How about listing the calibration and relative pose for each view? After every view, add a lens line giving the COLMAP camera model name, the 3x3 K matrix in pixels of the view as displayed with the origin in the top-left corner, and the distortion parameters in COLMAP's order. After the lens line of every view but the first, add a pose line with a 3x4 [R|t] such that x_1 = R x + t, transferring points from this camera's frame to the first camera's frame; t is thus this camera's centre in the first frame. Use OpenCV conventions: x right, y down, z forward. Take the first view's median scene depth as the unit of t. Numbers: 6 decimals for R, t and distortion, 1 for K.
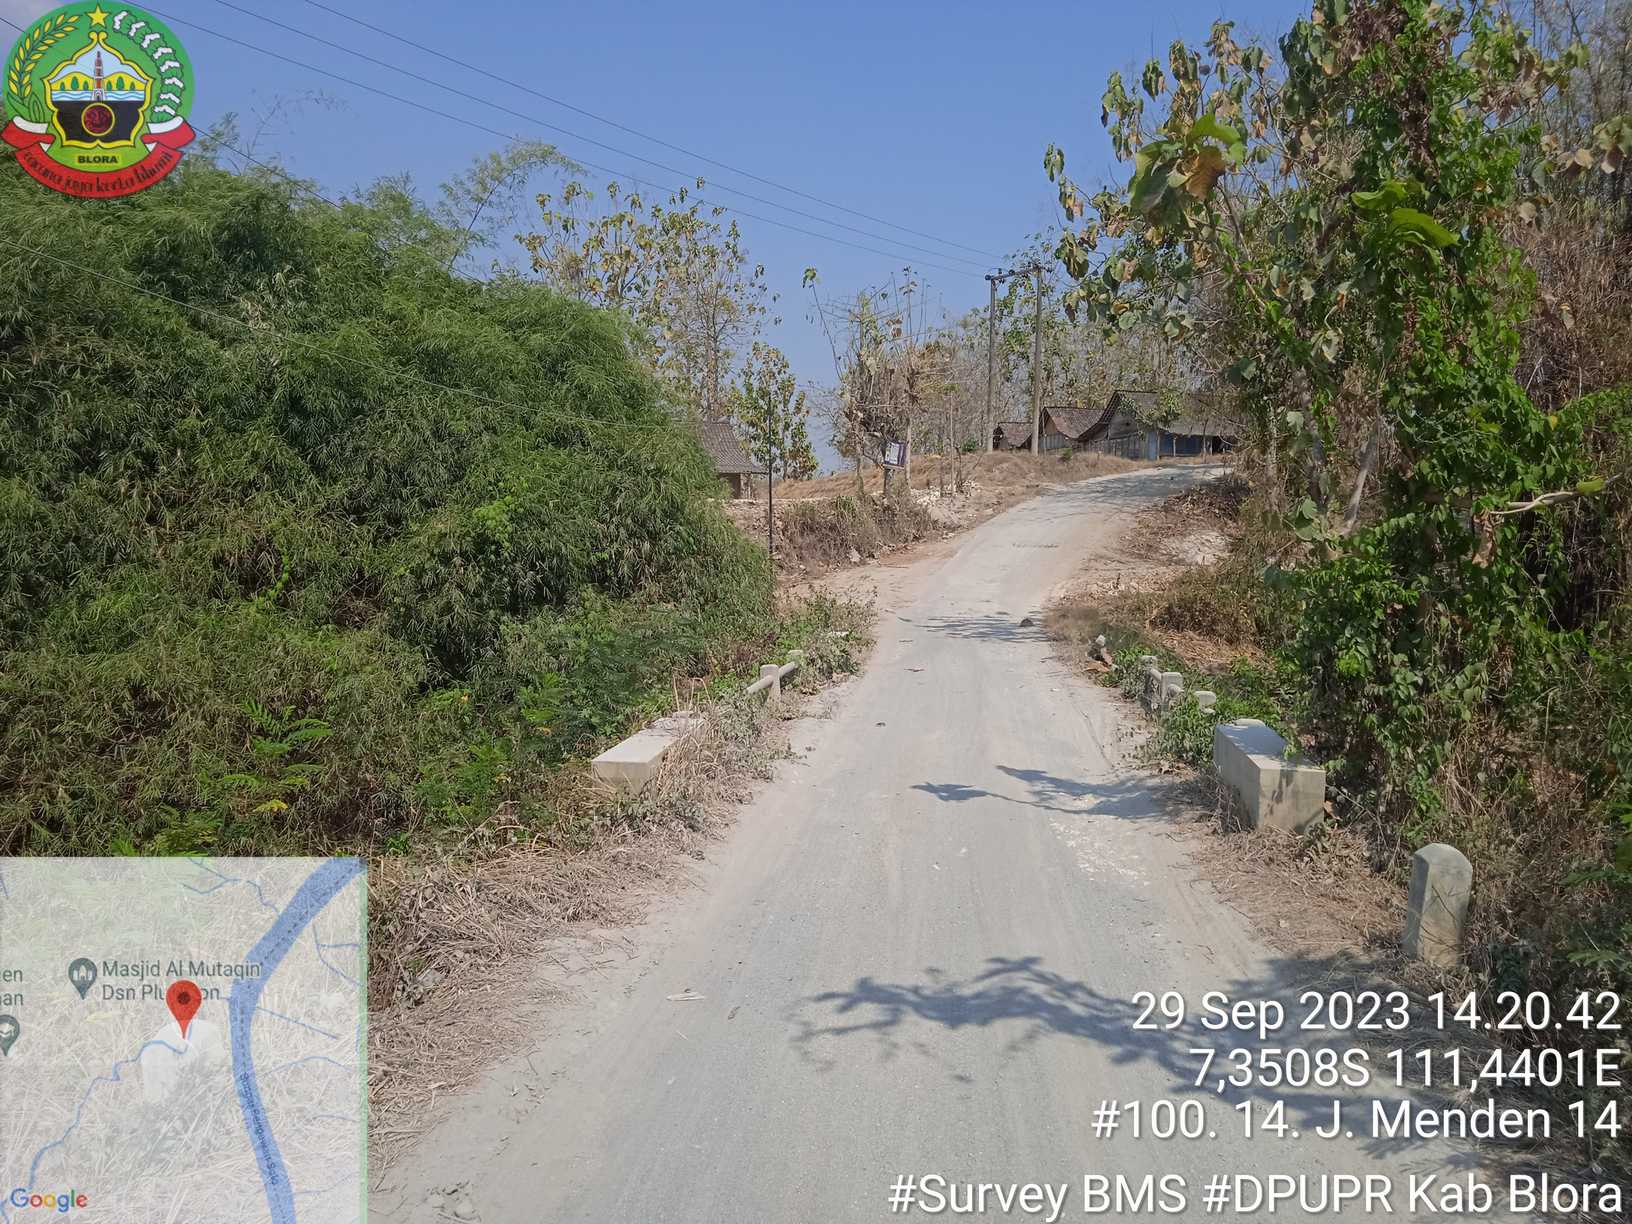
lens RADIAL K [[1344.6, 0, 813.4], [0, 1344.6, 641.2], [0, 0, 1]] dist [0.054577, -0.063932]
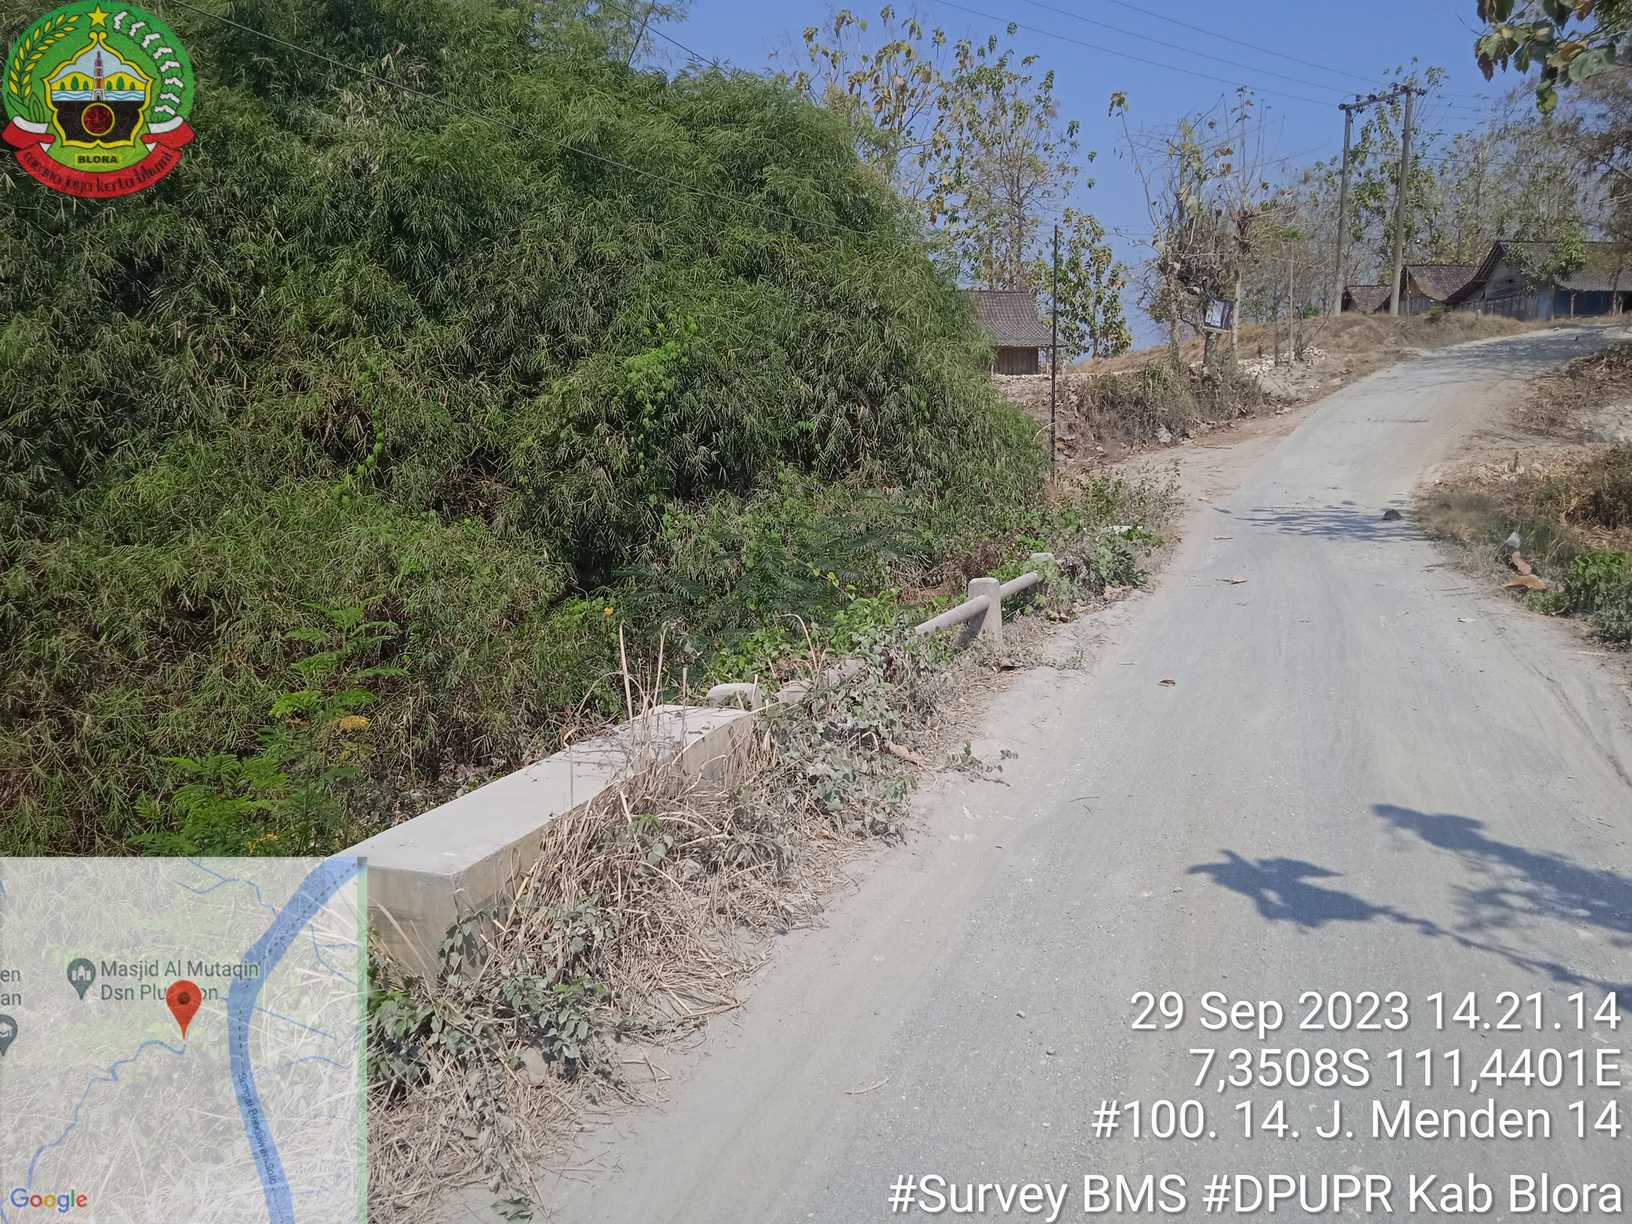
lens RADIAL K [[1344.6, 0, 820.9], [0, 1344.6, 617.1], [0, 0, 1]] dist [0.054577, -0.063932]
pose [[0.974925, 0.021924, -0.221449, 0.014563], [-0.008338, 0.998035, 0.062096, -0.001209], [0.222375, -0.058693, 0.973193, 0.172295]]
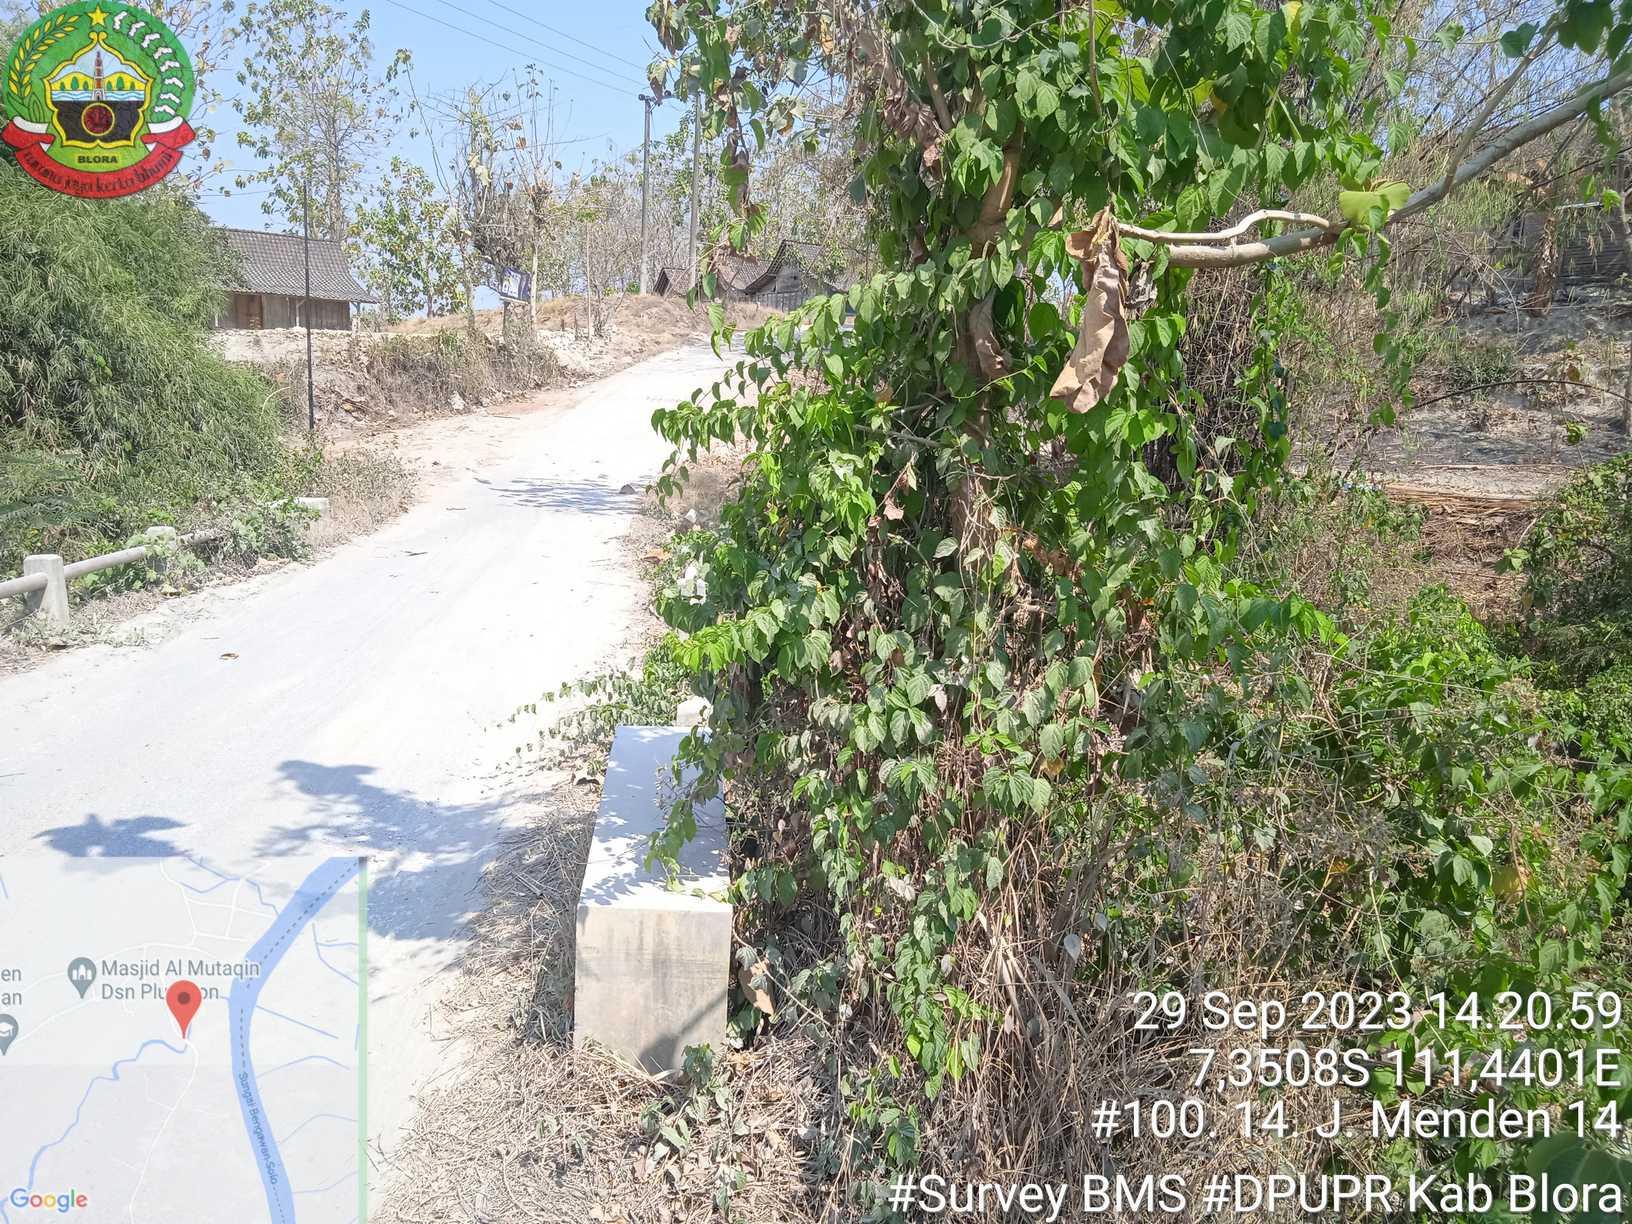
lens RADIAL K [[1344.6, 0, 814.9], [0, 1344.6, 627.4], [0, 0, 1]] dist [0.054577, -0.063932]
pose [[0.973265, 0.002927, 0.229666, 0.075416], [-0.024374, 0.995589, 0.090601, -0.006363], [-0.228387, -0.093777, 0.969043, 0.147664]]
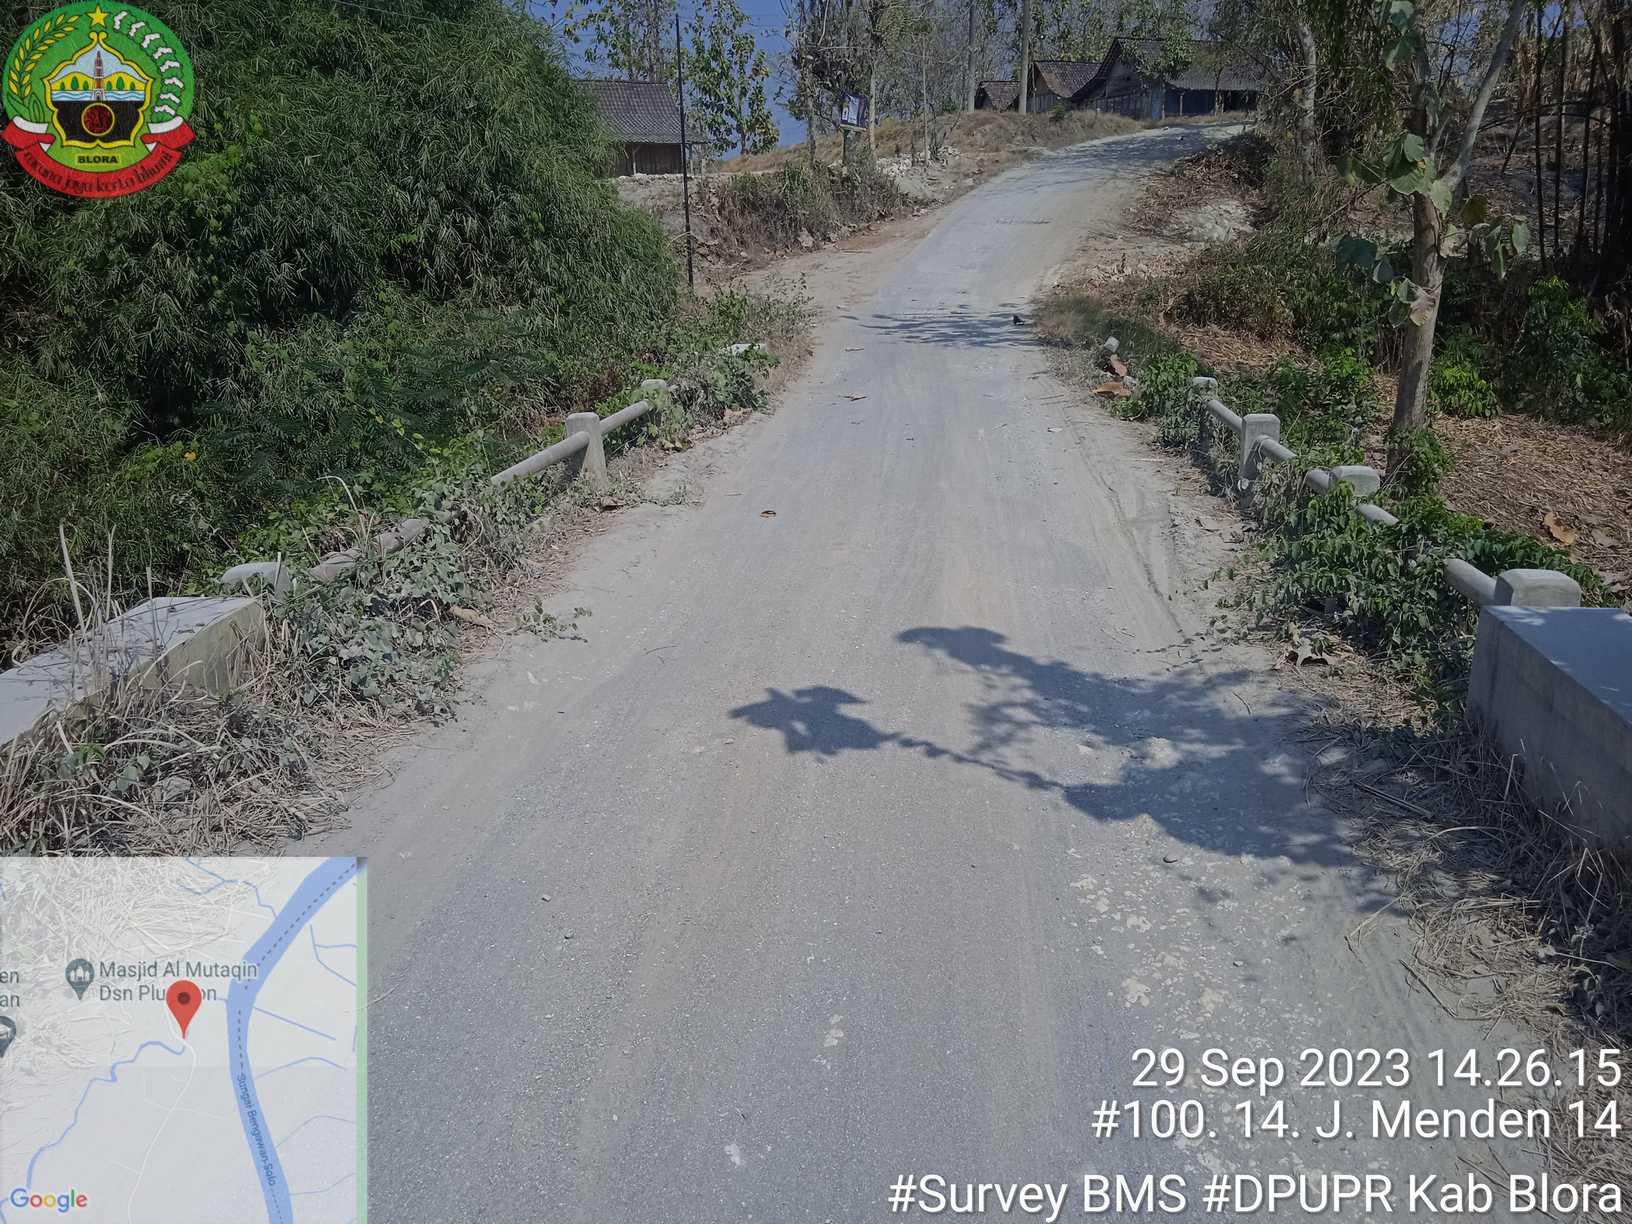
lens RADIAL K [[1344.6, 0, 816.2], [0, 1344.6, 624.5], [0, 0, 1]] dist [0.054577, -0.063932]
pose [[0.999613, -0.024980, 0.012212, 0.028113], [0.021886, 0.977768, 0.208543, -0.006165], [-0.017150, -0.208195, 0.977937, 0.179061]]
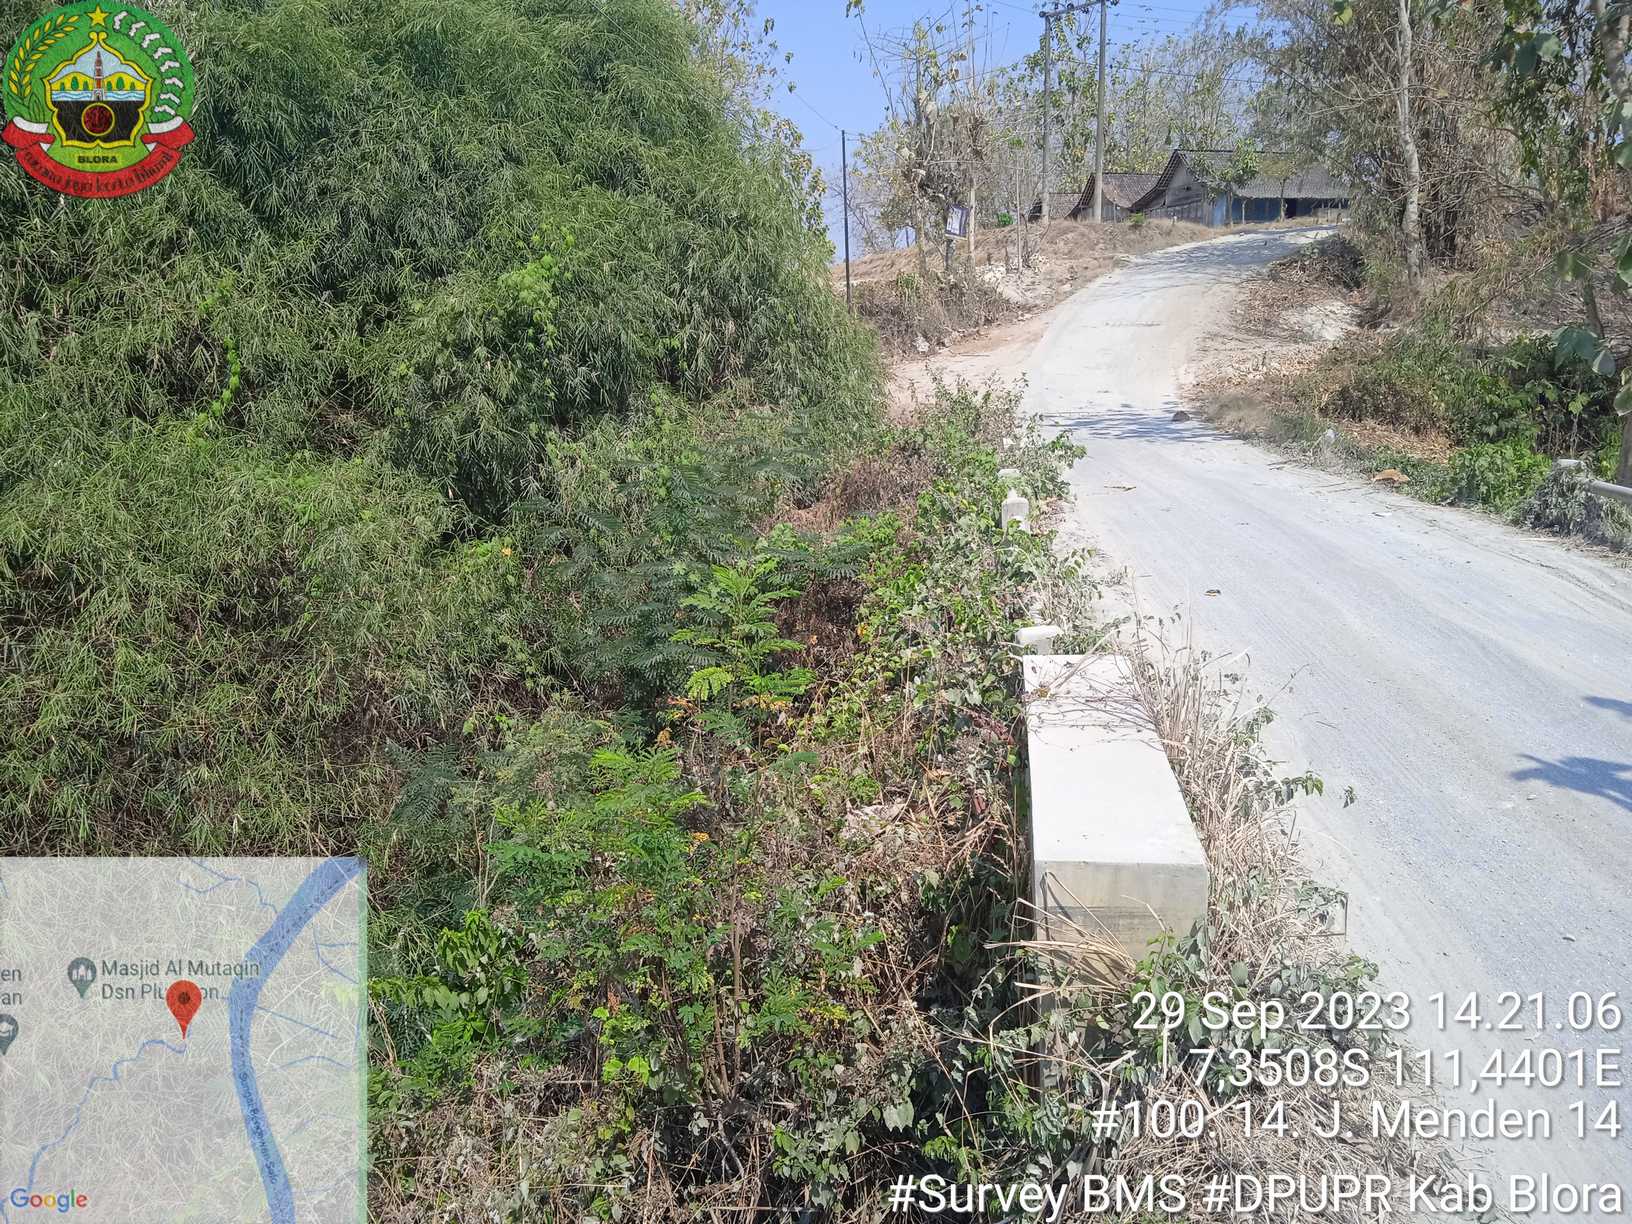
lens RADIAL K [[1344.6, 0, 813.9], [0, 1344.6, 633.4], [0, 0, 1]] dist [0.054577, -0.063932]
pose [[0.999479, -0.032107, -0.003386, -0.056825], [0.032265, 0.989707, 0.139427, -0.004693], [-0.001125, -0.139464, 0.990227, 0.174272]]
